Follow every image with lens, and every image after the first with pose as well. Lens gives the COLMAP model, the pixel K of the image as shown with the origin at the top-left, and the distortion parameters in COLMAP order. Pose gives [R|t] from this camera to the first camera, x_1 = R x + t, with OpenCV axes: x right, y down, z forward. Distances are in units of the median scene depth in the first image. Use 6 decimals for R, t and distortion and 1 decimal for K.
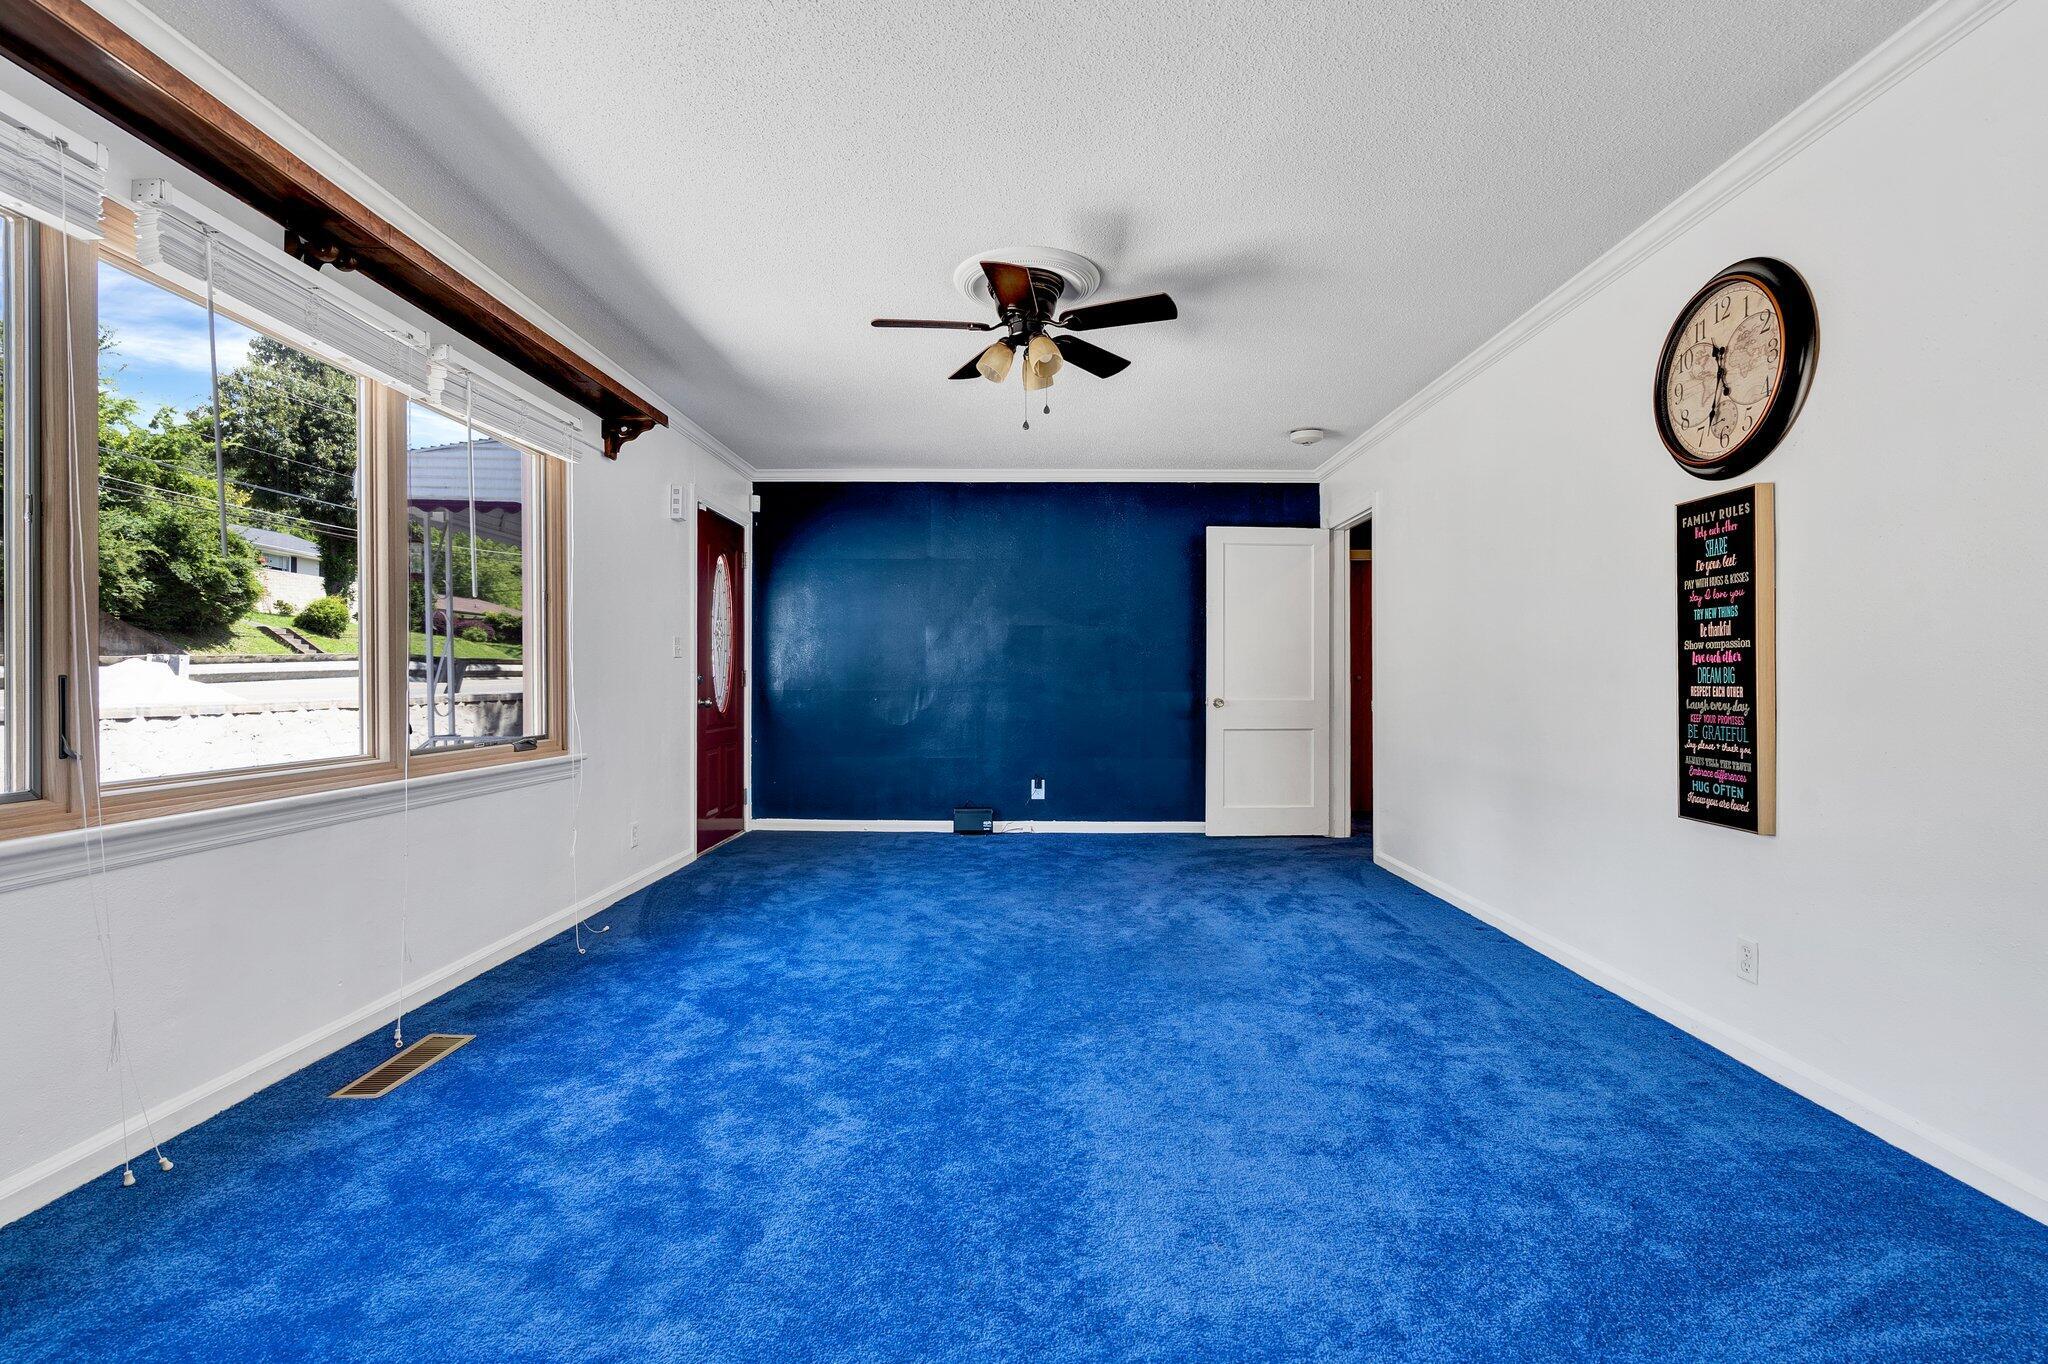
lens RADIAL K [[916.9, 0, 1023.7], [0, 916.9, 679.5], [0, 0, 1]] dist [-0.000207, 0.000073]
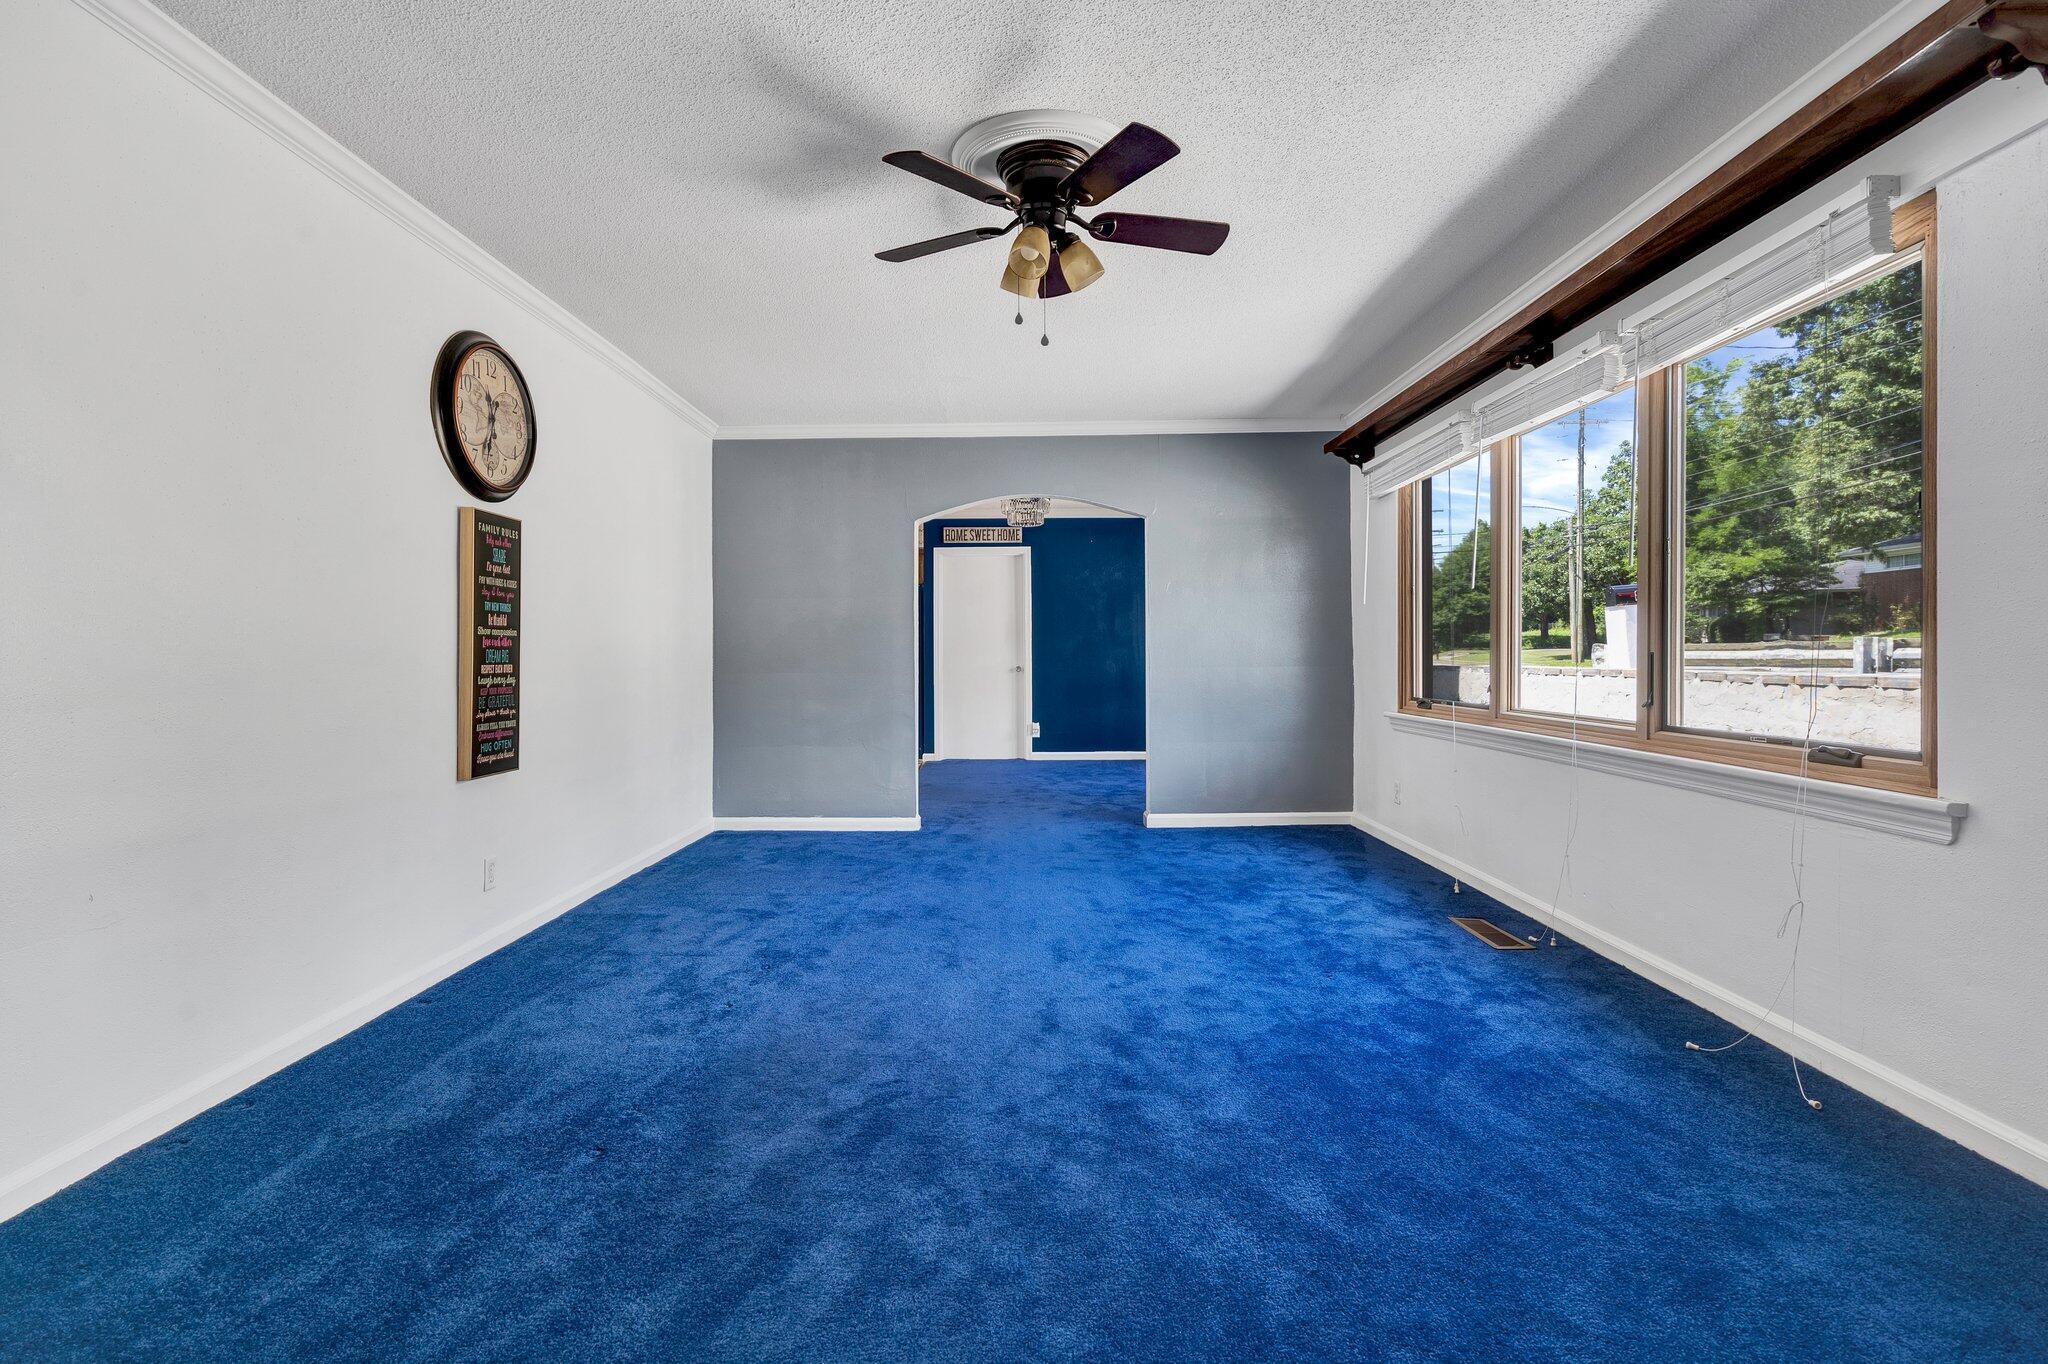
lens RADIAL K [[916.9, 0, 1022.6], [0, 916.9, 666.6], [0, 0, 1]] dist [-0.000207, 0.000073]
pose [[-0.999966, 0.002894, -0.007692, 0.035684], [0.002835, 0.999967, 0.007639, 0.002143], [0.007714, 0.007617, -0.999941, 2.255527]]
